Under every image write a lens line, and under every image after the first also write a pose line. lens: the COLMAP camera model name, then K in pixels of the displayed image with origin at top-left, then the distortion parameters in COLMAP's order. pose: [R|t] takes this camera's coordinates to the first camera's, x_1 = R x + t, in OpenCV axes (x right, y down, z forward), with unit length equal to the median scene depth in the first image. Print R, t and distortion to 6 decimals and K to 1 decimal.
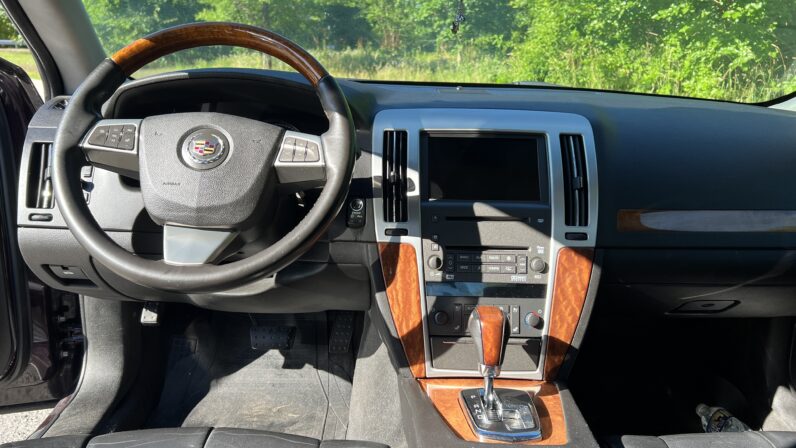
lens RADIAL K [[597.3, 0, 394.4], [0, 597.3, 220.6], [0, 0, 1]] dist [0.065204, -0.061246]
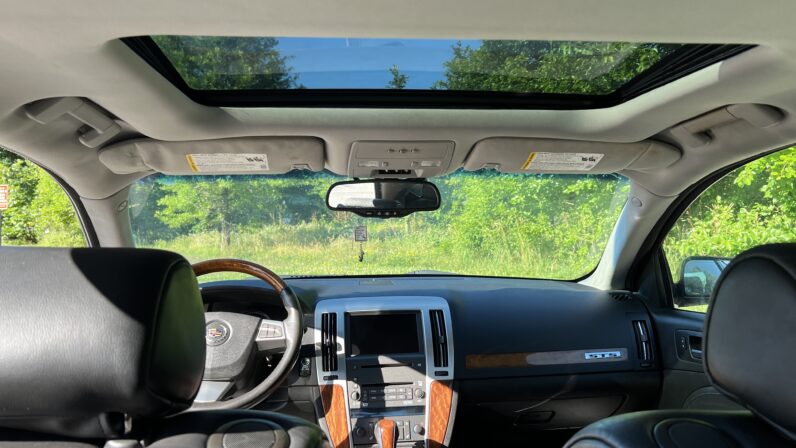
lens RADIAL K [[597.3, 0, 396.6], [0, 597.3, 221.4], [0, 0, 1]] dist [0.065204, -0.061246]
pose [[0.995860, -0.042338, 0.080442, 0.062975], [0.062207, 0.962667, -0.263445, 0.046983], [-0.066285, 0.267359, 0.961315, -0.624400]]
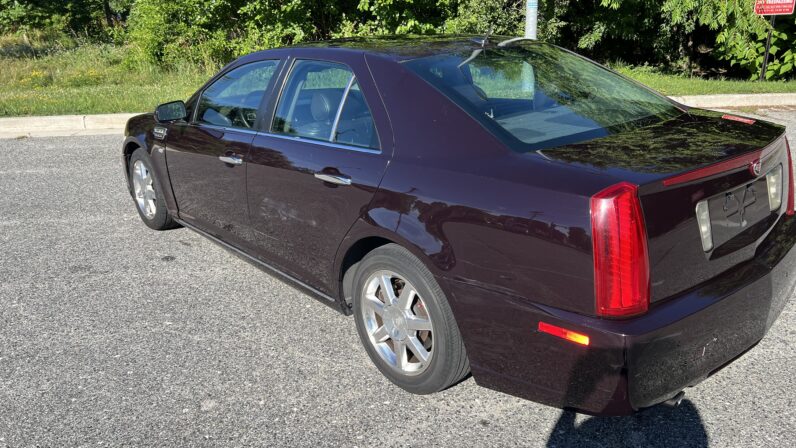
lens RADIAL K [[597.3, 0, 403.4], [0, 597.3, 220.1], [0, 0, 1]] dist [0.065204, -0.061246]
pose [[0.758653, -0.274221, 0.590972, -2.075255], [0.232549, 0.961329, 0.147541, 0.186014], [-0.608577, 0.025497, 0.793085, -2.964273]]
